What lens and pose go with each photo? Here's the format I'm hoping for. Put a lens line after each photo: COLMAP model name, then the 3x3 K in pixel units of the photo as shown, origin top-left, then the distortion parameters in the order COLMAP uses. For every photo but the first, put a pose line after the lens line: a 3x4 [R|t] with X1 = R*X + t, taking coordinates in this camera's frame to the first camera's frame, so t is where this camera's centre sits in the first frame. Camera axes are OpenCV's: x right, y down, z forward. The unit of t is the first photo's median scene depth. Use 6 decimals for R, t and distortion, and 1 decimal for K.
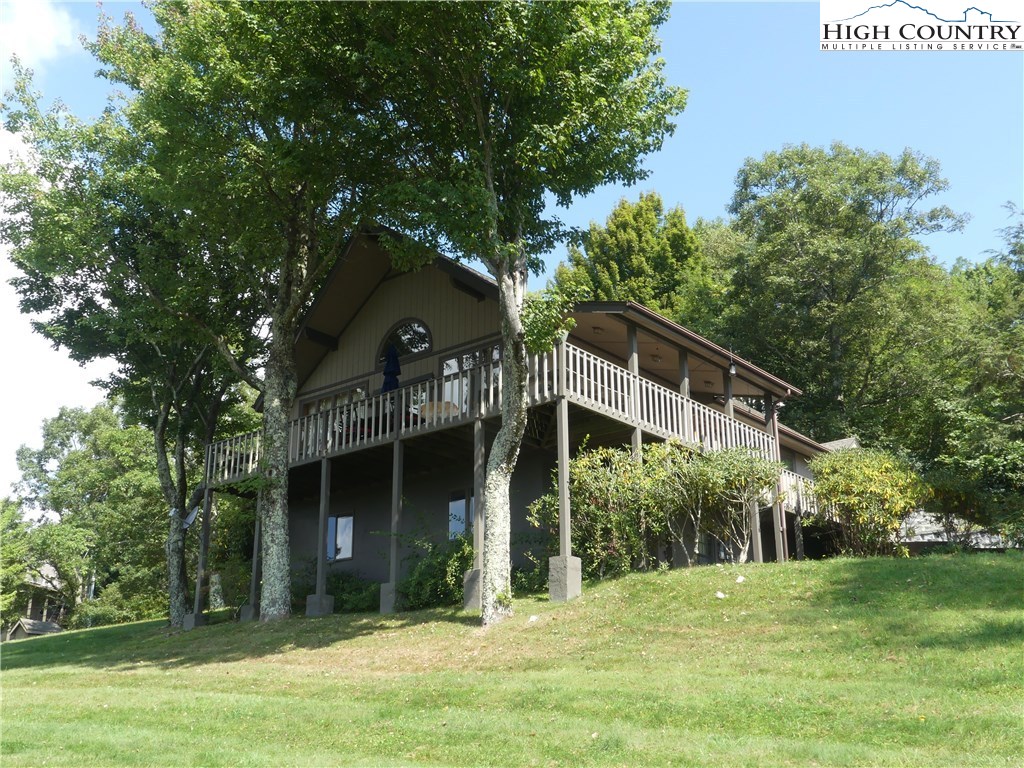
lens RADIAL K [[1149.1, 0, 511.6], [0, 1149.1, 380.3], [0, 0, 1]] dist [-0.002294, 0.000000]
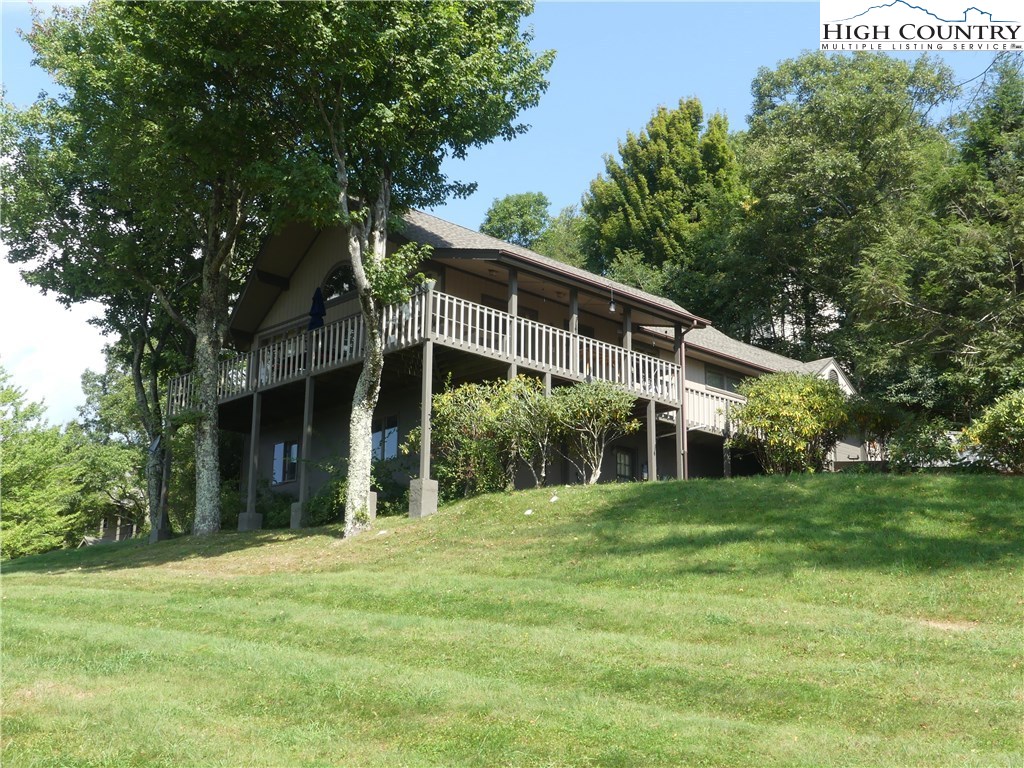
lens RADIAL K [[1253.2, 0, 512.5], [0, 1253.2, 386.7], [0, 0, 1]] dist [-0.039356, 0.000000]
pose [[0.994292, -0.012866, -0.105914, 0.228247], [0.021559, 0.996453, 0.081340, -0.033491], [0.104492, -0.083159, 0.991043, -0.192098]]
